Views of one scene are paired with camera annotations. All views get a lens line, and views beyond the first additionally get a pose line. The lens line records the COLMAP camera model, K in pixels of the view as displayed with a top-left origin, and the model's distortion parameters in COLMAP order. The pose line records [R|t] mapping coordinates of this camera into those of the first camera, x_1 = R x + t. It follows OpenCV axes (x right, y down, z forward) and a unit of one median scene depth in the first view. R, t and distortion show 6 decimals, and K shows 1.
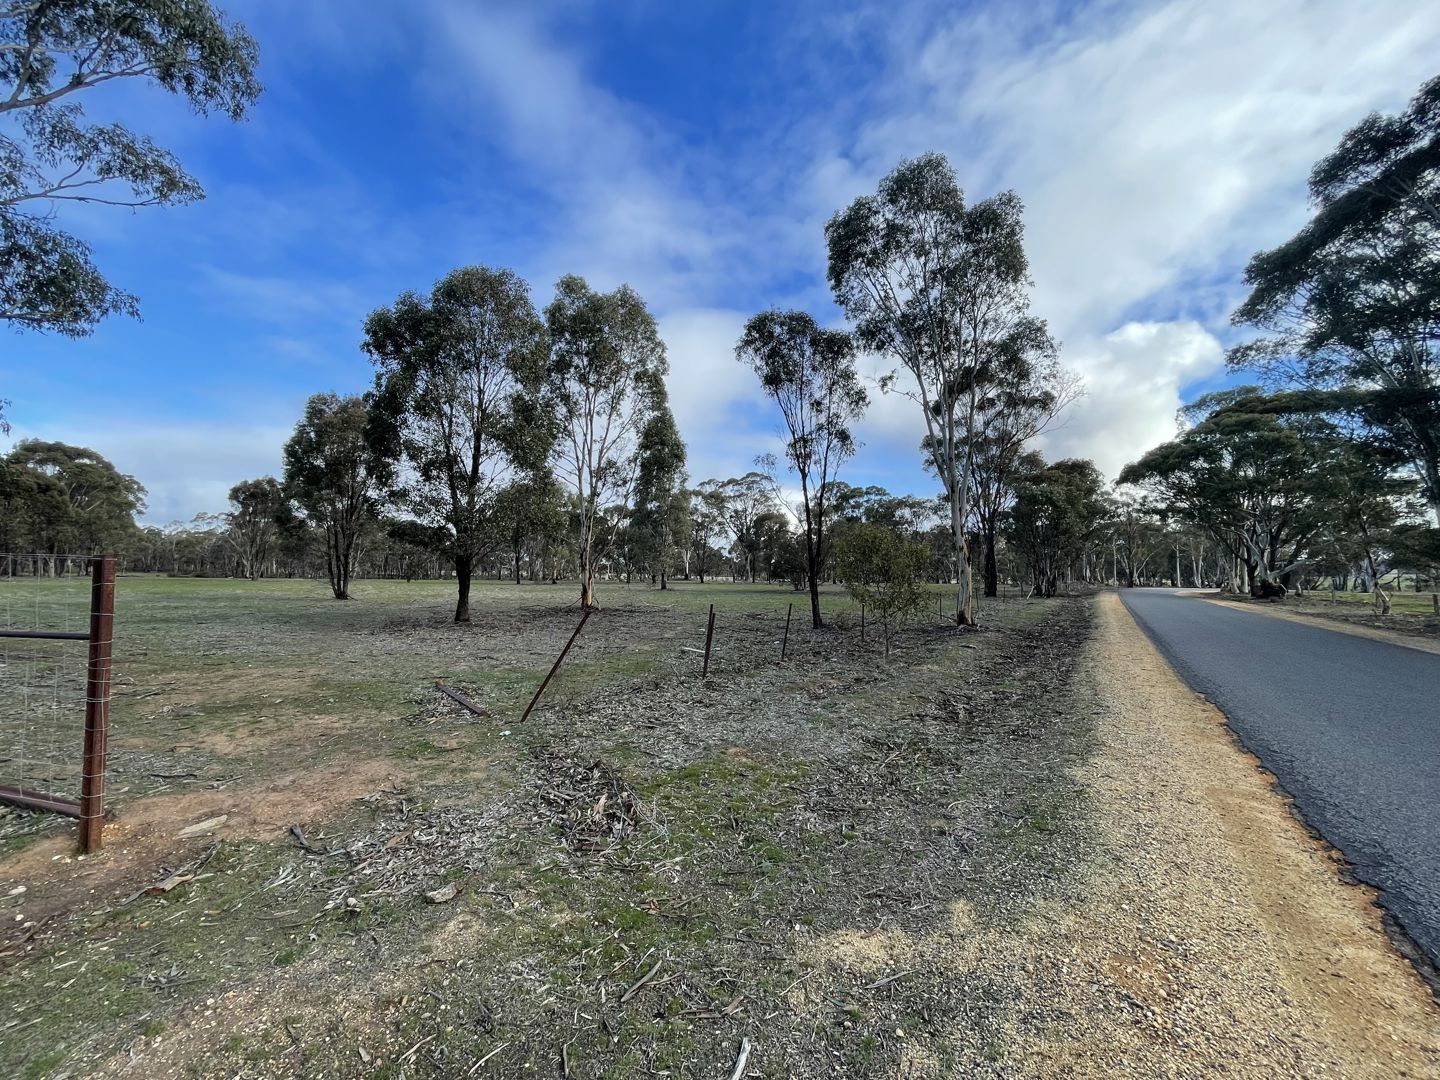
lens RADIAL K [[572.6, 0, 720.5], [0, 572.6, 541.2], [0, 0, 1]] dist [-0.005664, 0.000026]
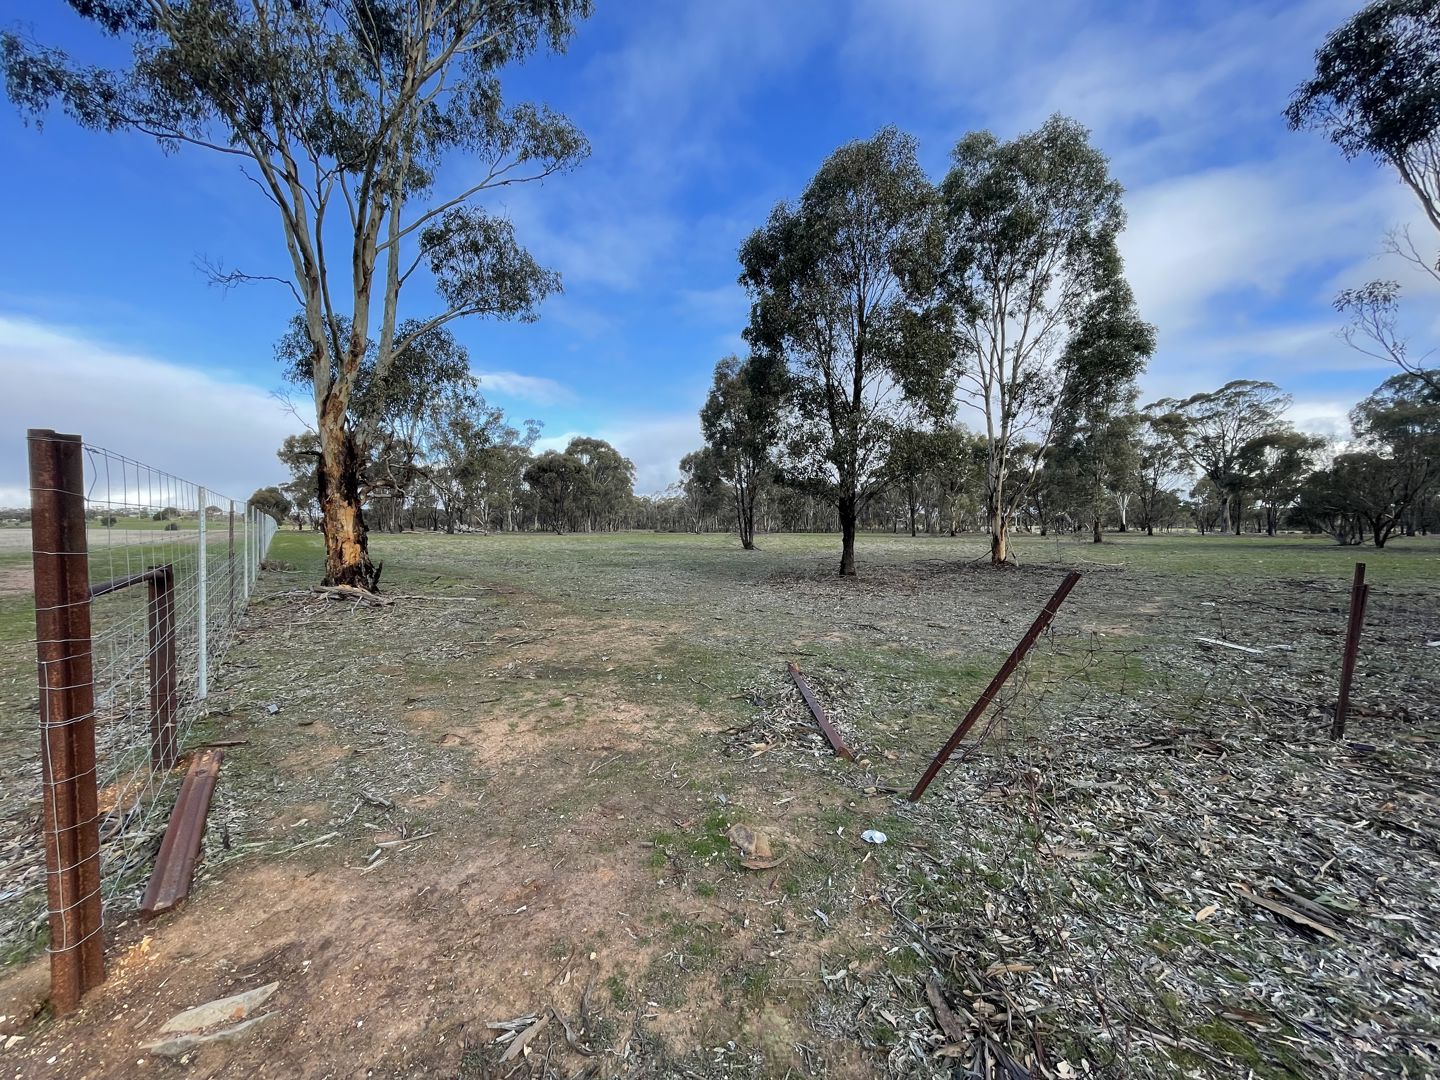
lens RADIAL K [[572.6, 0, 714.6], [0, 572.6, 551.1], [0, 0, 1]] dist [-0.005664, 0.000026]
pose [[0.781070, 0.013042, -0.624307, -0.041108], [0.048159, 0.995546, 0.081049, 0.014352], [0.622583, -0.093370, 0.776963, 0.123946]]
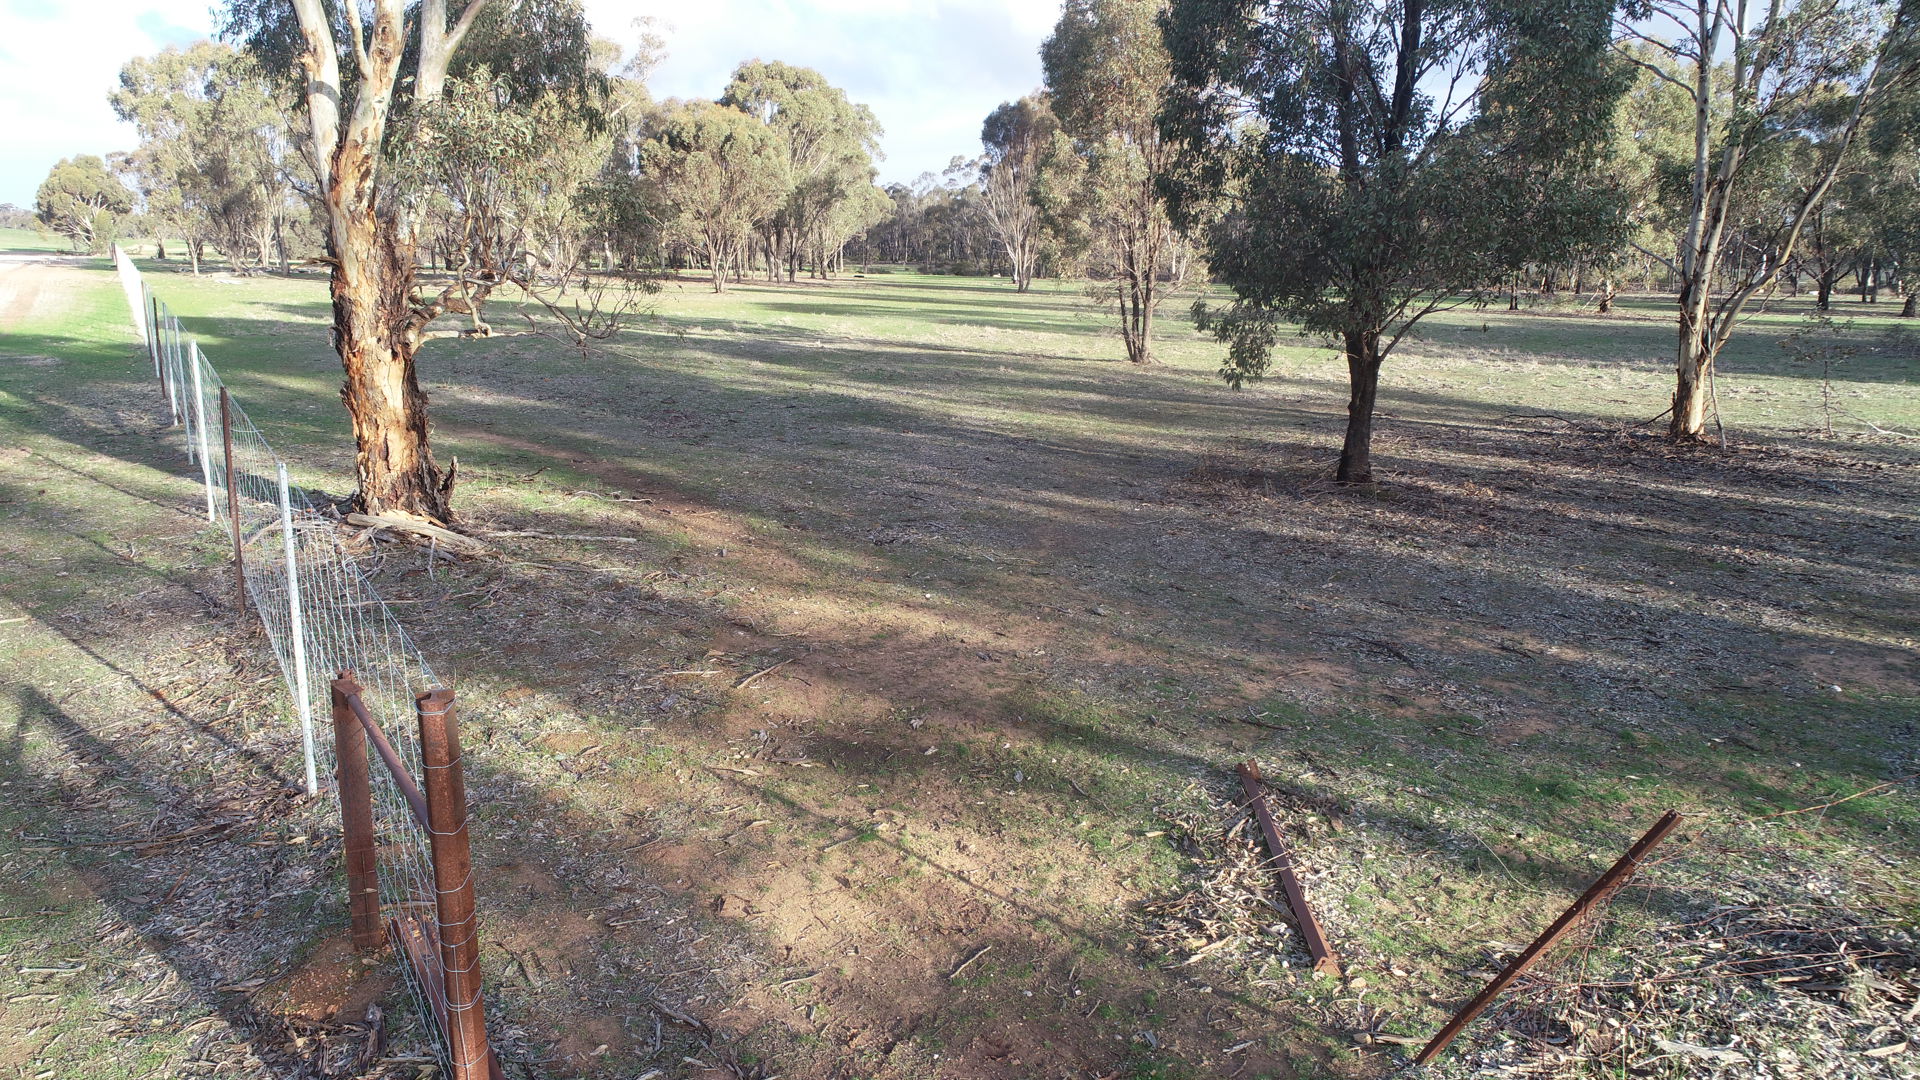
lens RADIAL K [[1272.9, 0, 956.1], [0, 1272.9, 545.6], [0, 0, 1]] dist [-0.002571, -0.001820]
pose [[0.734022, 0.152703, -0.661735, -0.022119], [0.035807, 0.964335, 0.262250, -0.042137], [0.678181, -0.216192, 0.702375, 0.079060]]
